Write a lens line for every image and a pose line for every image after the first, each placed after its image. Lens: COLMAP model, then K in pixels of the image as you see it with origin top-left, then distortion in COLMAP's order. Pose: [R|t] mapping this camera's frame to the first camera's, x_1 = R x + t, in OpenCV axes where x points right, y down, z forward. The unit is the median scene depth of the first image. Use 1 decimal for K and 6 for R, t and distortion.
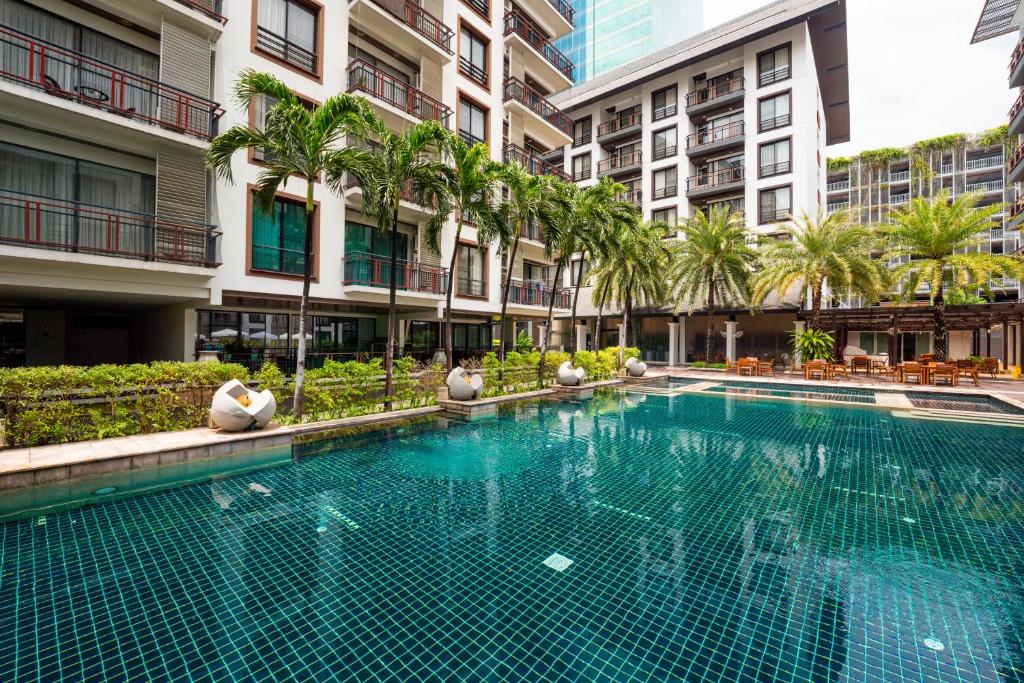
lens RADIAL K [[425.2, 0, 515.6], [0, 425.2, 342.3], [0, 0, 1]] dist [-0.018321, -0.000726]
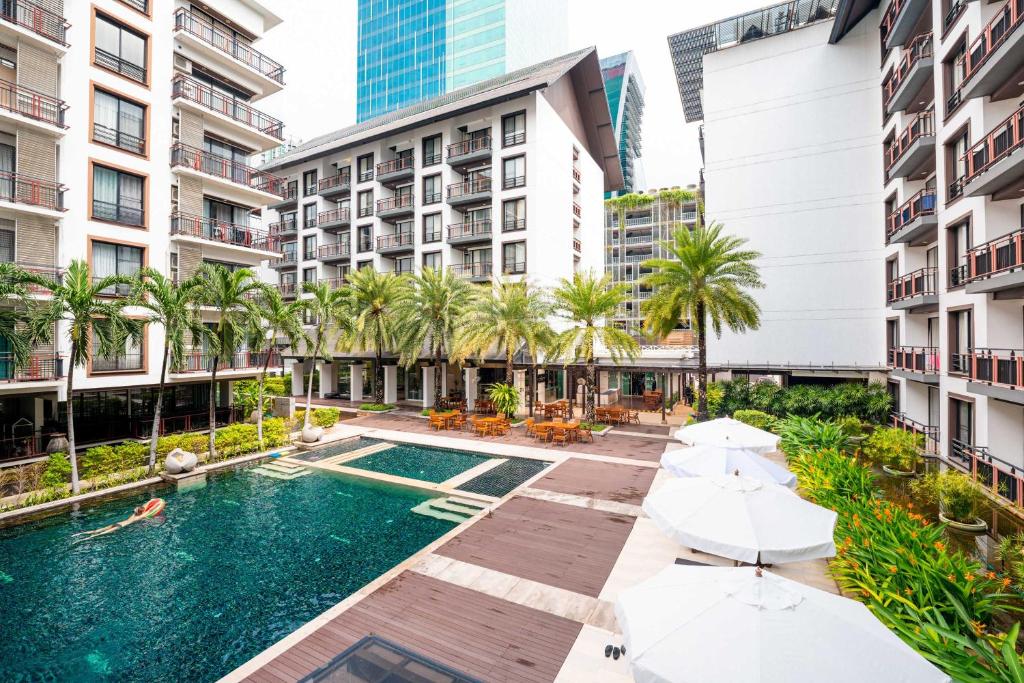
lens RADIAL K [[425.2, 0, 510.9], [0, 425.2, 343.1], [0, 0, 1]] dist [-0.018321, -0.000726]
pose [[0.978960, -0.011767, 0.203712, 0.321149], [0.011225, 0.999930, 0.003817, -0.092935], [-0.203742, -0.001450, 0.979023, -0.064074]]
